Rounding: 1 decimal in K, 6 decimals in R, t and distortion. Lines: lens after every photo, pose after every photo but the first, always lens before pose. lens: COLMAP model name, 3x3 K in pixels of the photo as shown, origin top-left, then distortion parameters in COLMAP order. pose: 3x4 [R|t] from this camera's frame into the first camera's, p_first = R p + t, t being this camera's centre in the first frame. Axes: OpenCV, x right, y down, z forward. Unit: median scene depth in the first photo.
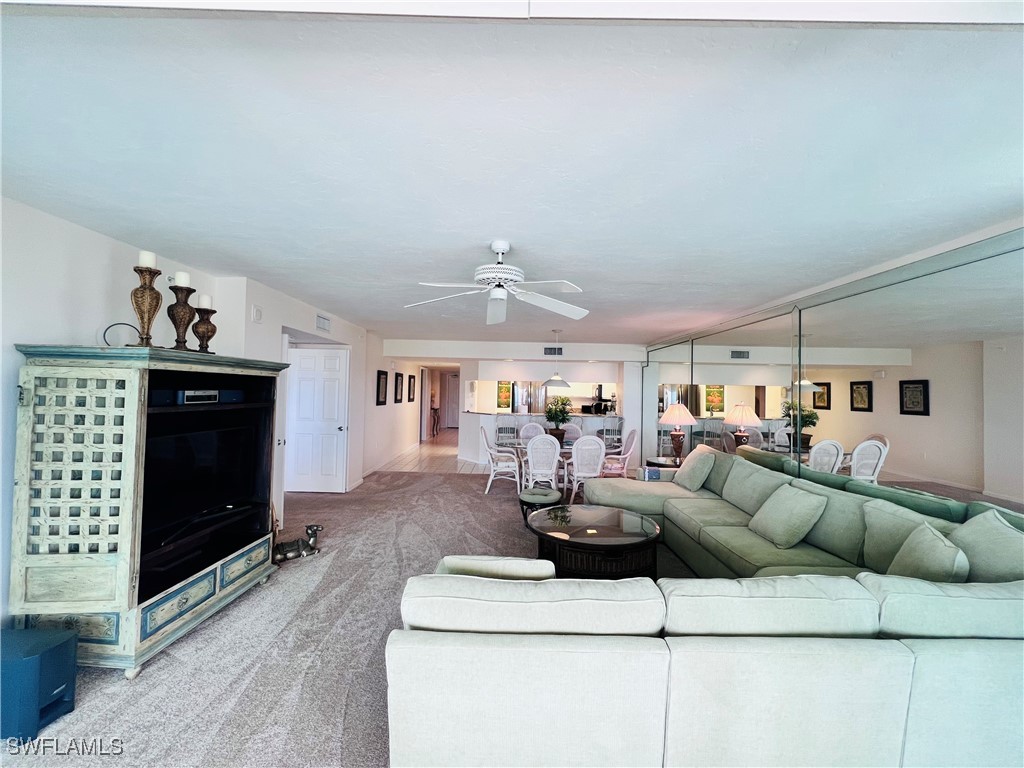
lens RADIAL K [[410.5, 0, 515.4], [0, 410.5, 384.7], [0, 0, 1]] dist [-0.004393, -0.000840]
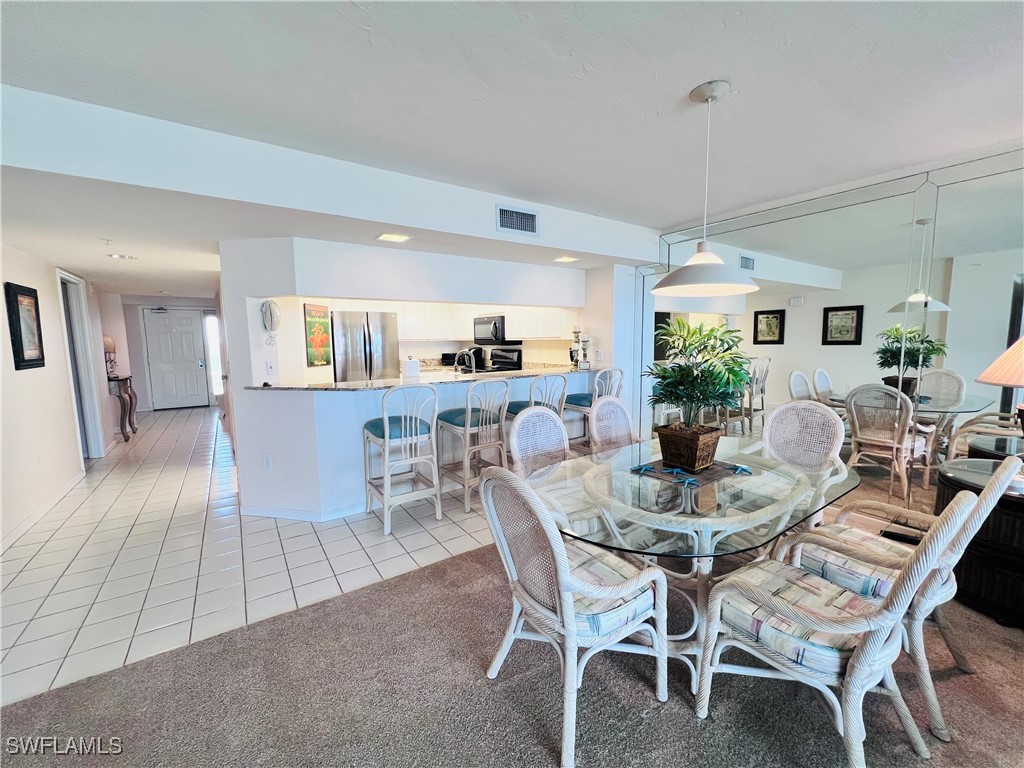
lens RADIAL K [[410.4, 0, 506.1], [0, 410.4, 383.5], [0, 0, 1]] dist [-0.002431, -0.000322]
pose [[0.830888, -0.090175, 0.549085, -0.133158], [0.019139, 0.990829, 0.133760, 0.019637], [-0.556111, -0.100631, 0.824994, 0.580311]]
